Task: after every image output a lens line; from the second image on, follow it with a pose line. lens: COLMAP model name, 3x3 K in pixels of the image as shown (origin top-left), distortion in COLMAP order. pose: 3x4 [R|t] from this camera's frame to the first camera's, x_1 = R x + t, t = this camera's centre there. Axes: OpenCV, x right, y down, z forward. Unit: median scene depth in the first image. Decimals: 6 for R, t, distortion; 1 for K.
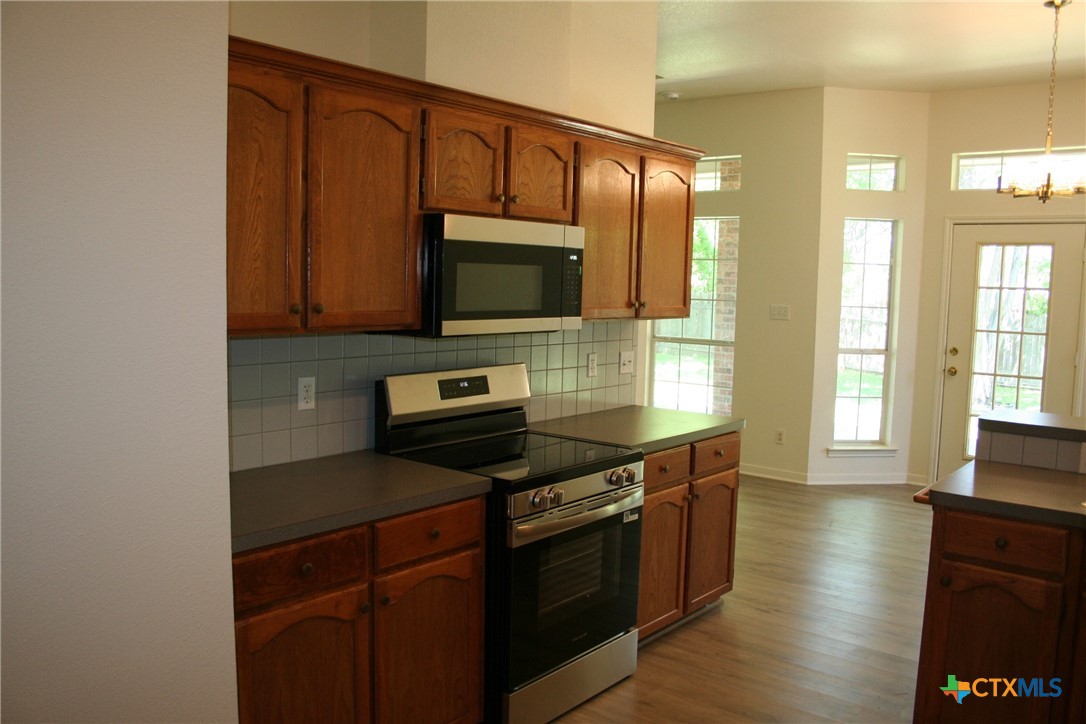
lens RADIAL K [[904.5, 0, 542.5], [0, 904.5, 372.7], [0, 0, 1]] dist [-0.153067, 0.138079]
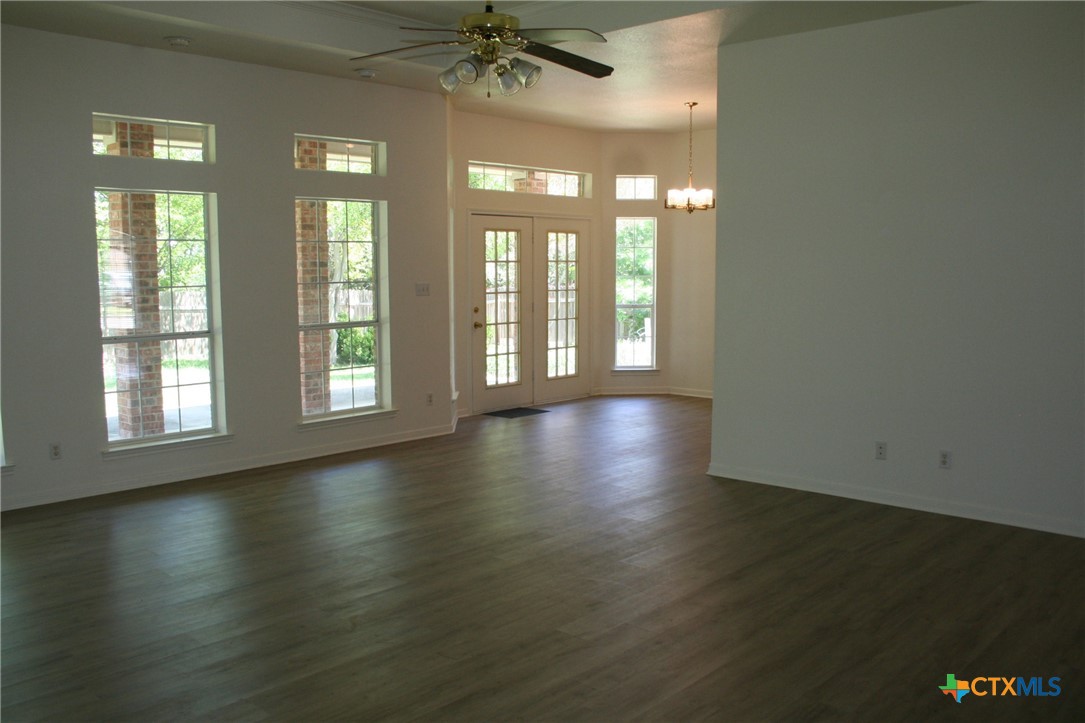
lens RADIAL K [[918.9, 0, 542.5], [0, 918.9, 361.5], [0, 0, 1]] dist [-0.102392, 0.005173]
pose [[0.044628, -0.126451, 0.990968, -0.888835], [0.112793, 0.986252, 0.120770, -0.100735], [-0.992616, 0.106385, 0.058277, 0.799477]]
